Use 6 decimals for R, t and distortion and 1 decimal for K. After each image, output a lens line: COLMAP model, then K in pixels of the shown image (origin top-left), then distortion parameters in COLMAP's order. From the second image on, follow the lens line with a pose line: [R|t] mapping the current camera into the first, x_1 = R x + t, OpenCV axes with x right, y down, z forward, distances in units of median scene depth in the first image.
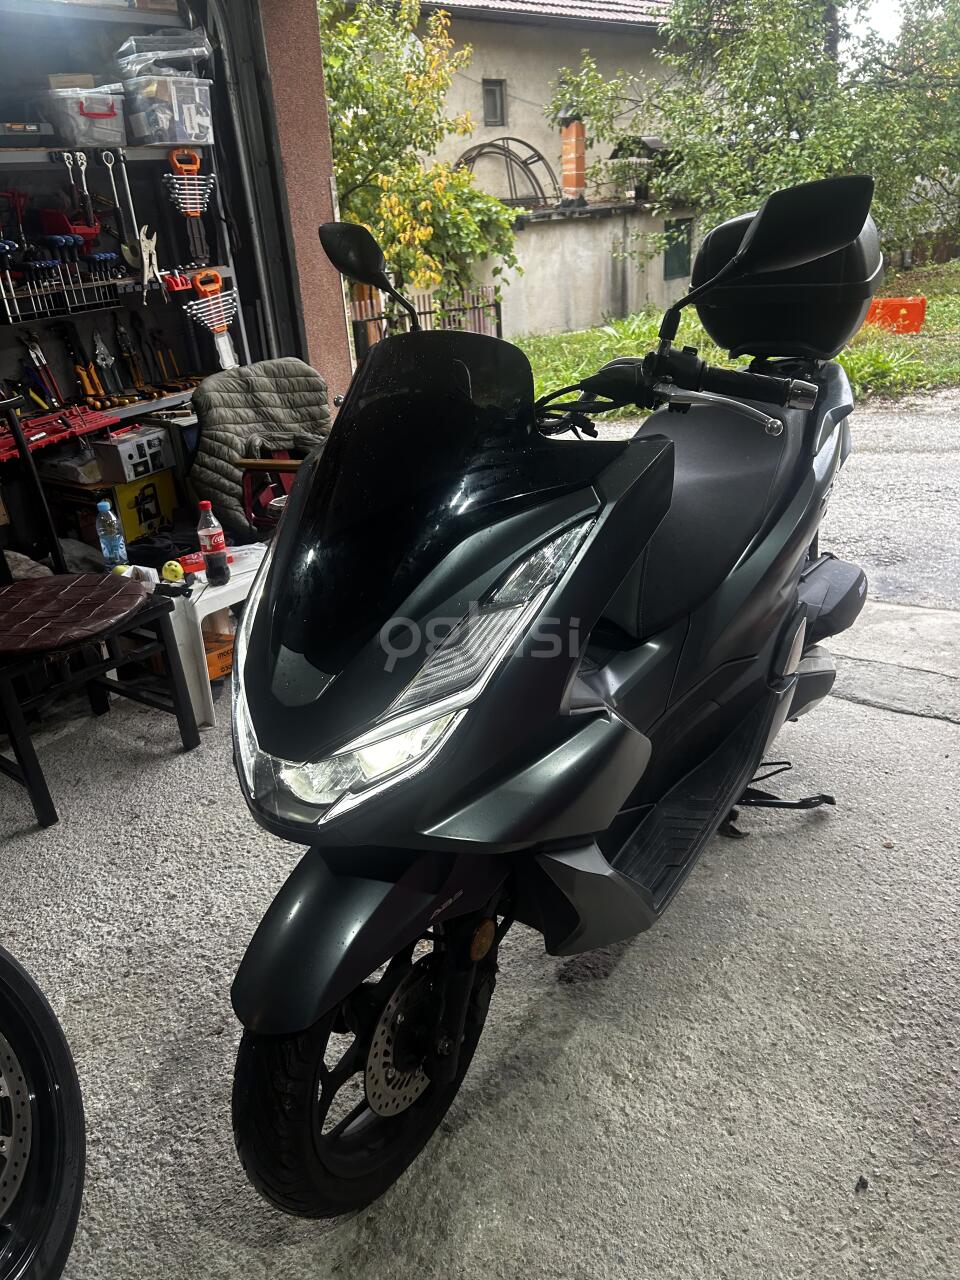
lens RADIAL K [[963.1, 0, 480.9], [0, 963.1, 650.6], [0, 0, 1]] dist [0.035529, -0.039698]
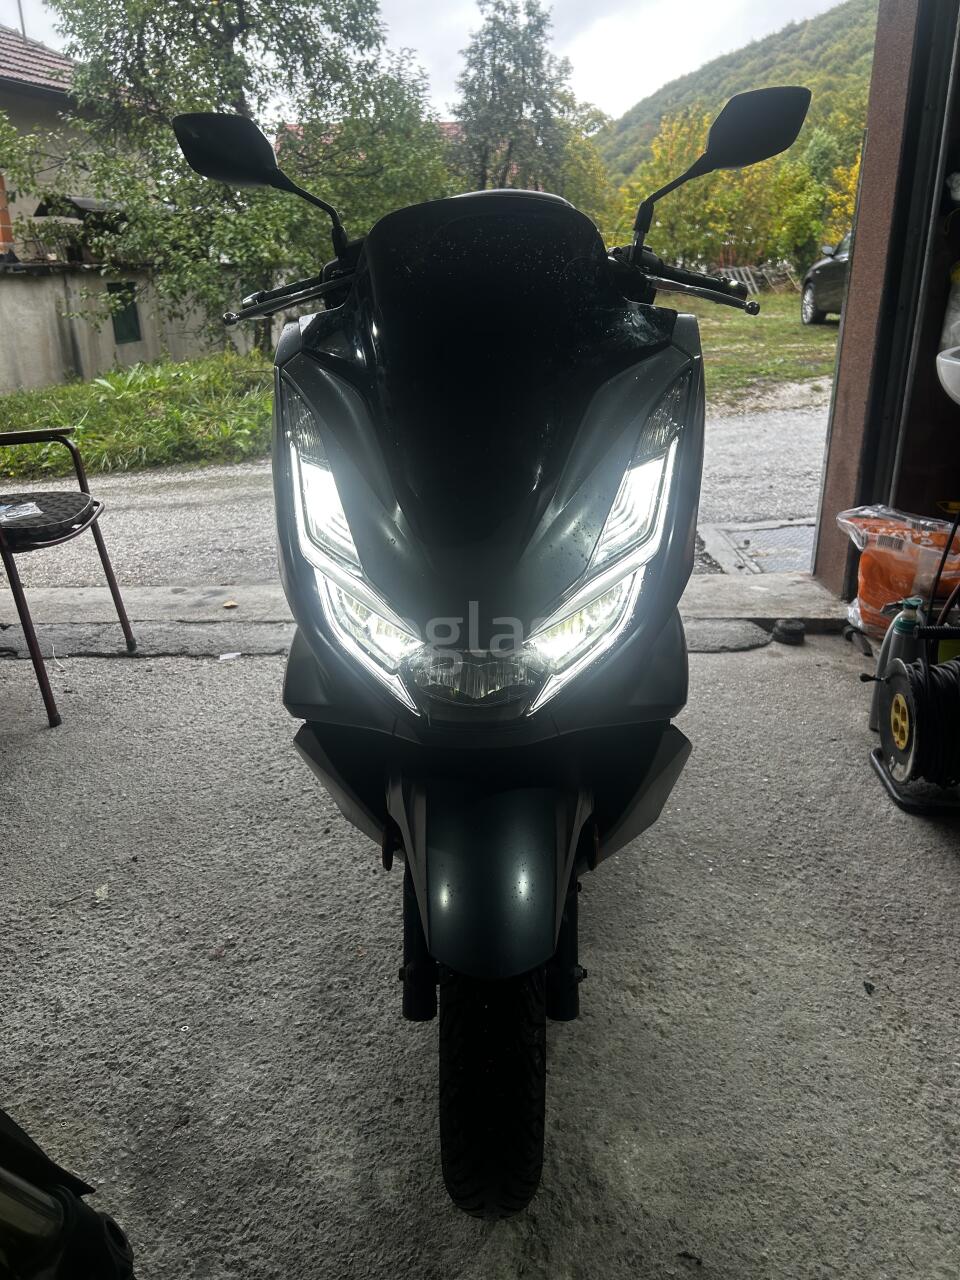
lens RADIAL K [[963.1, 0, 486.4], [0, 963.1, 649.3], [0, 0, 1]] dist [0.035529, -0.039698]
pose [[0.844681, -0.147009, 0.514686, -0.200640], [0.184562, 0.982569, -0.022246, 0.040805], [-0.502444, 0.113782, 0.857090, 0.081930]]
